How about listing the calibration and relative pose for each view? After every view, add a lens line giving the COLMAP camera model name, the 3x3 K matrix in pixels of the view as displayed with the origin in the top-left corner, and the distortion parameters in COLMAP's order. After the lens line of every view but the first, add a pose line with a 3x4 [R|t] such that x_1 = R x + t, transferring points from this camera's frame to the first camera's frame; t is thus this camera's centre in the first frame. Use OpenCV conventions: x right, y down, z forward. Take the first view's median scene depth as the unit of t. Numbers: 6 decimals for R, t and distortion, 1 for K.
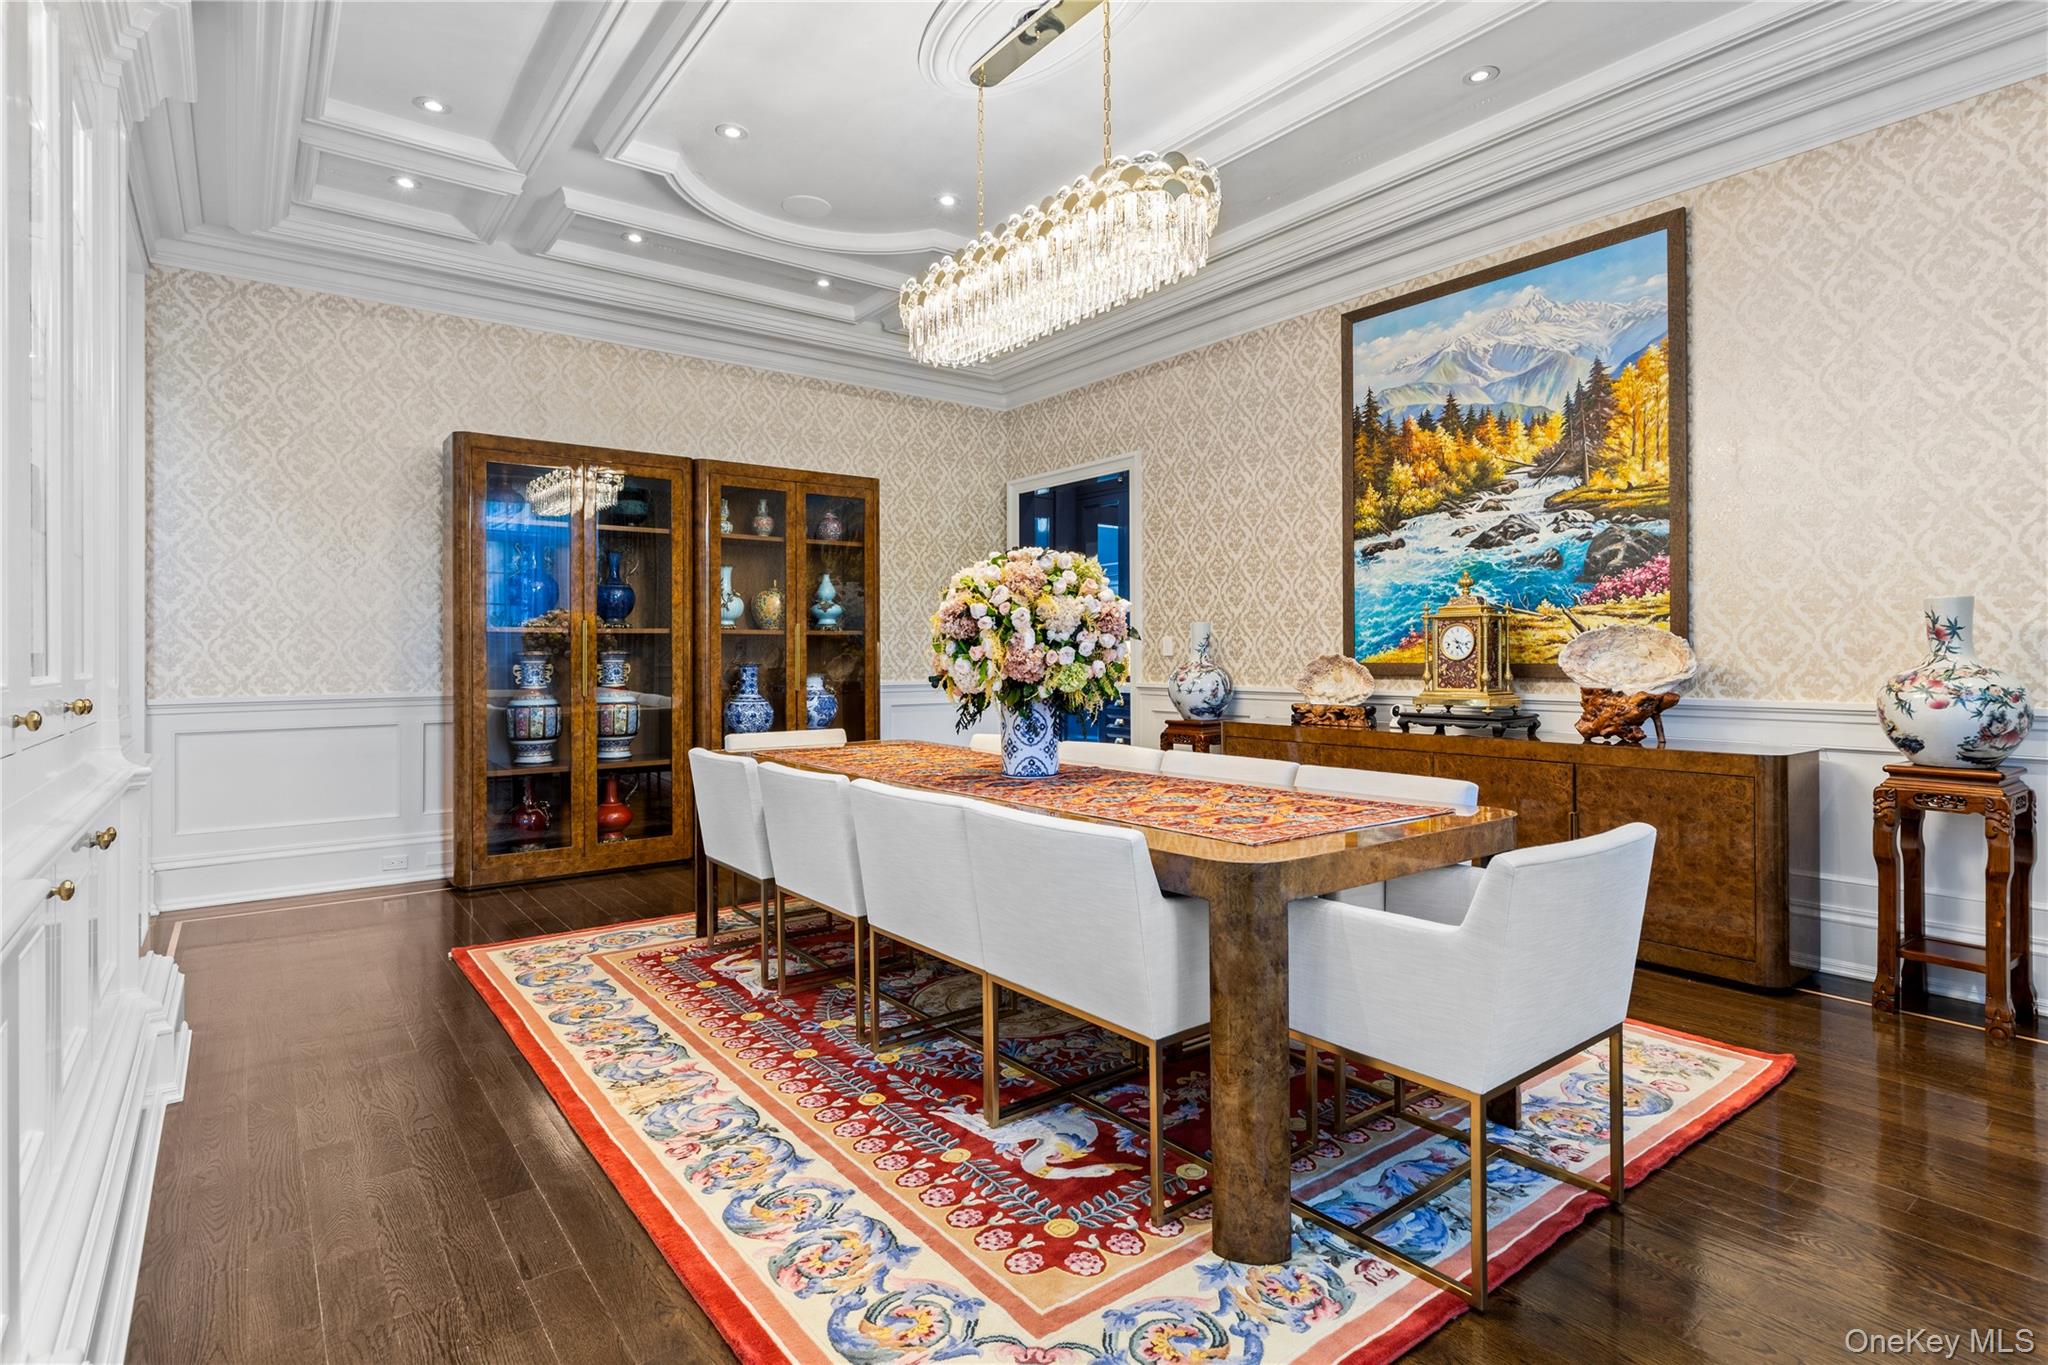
lens RADIAL K [[1045.4, 0, 1053.4], [0, 1045.4, 665.5], [0, 0, 1]] dist [0.000057, 0.000212]
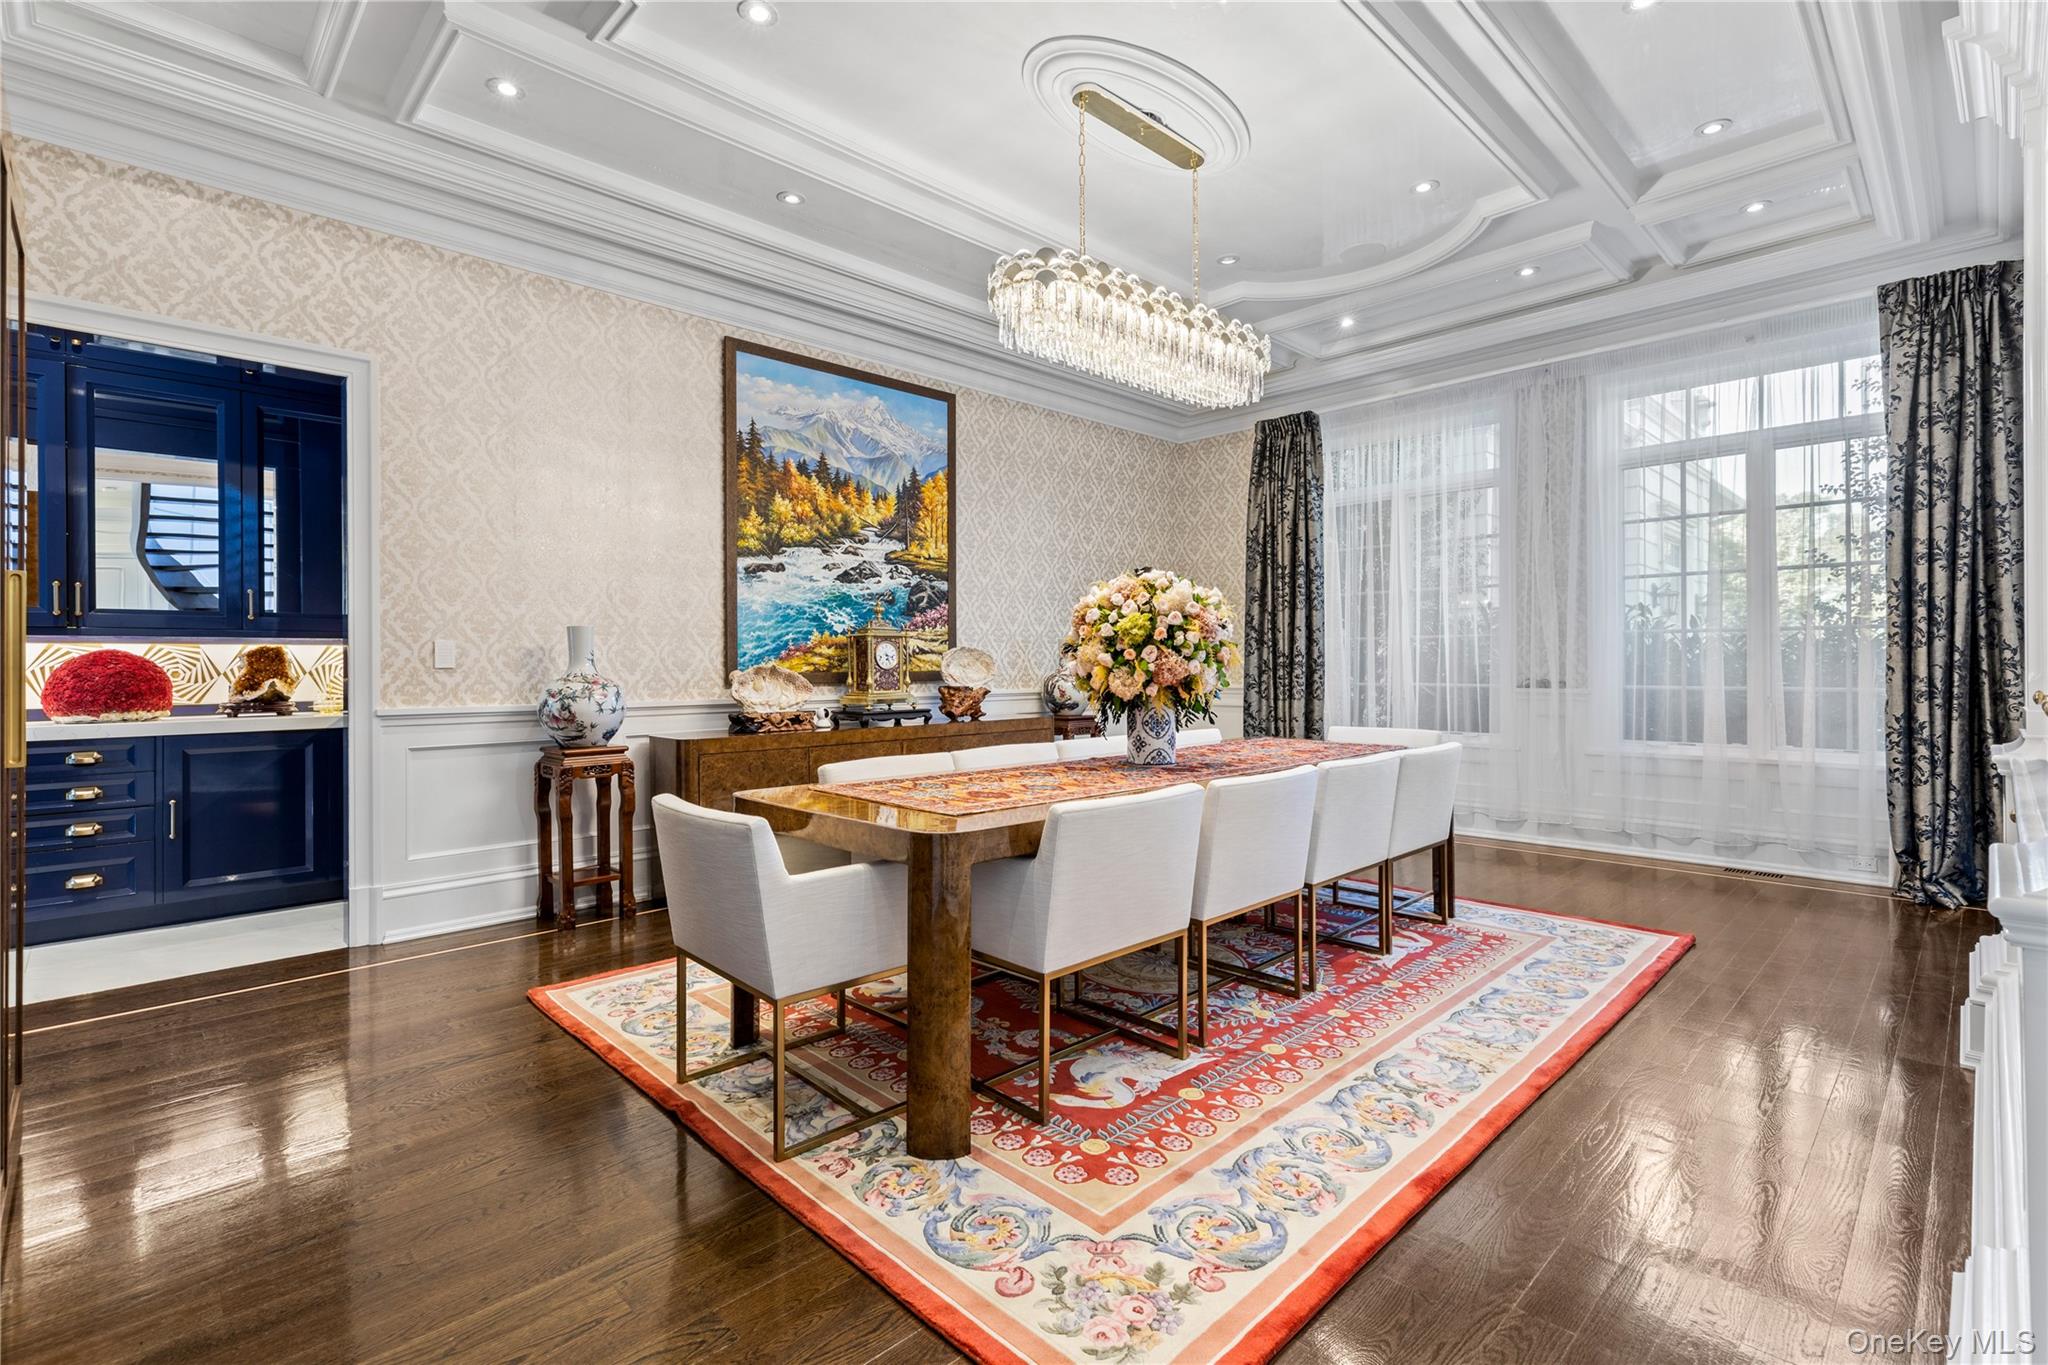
lens RADIAL K [[927.7, 0, 1024.0], [0, 927.7, 682.5], [0, 0, 1]] dist [0.000323, 0.000107]
pose [[-0.105746, -0.016903, 0.994249, -0.854784], [0.013466, 0.999739, 0.018429, -0.008068], [-0.994302, 0.015337, -0.105491, 1.029197]]
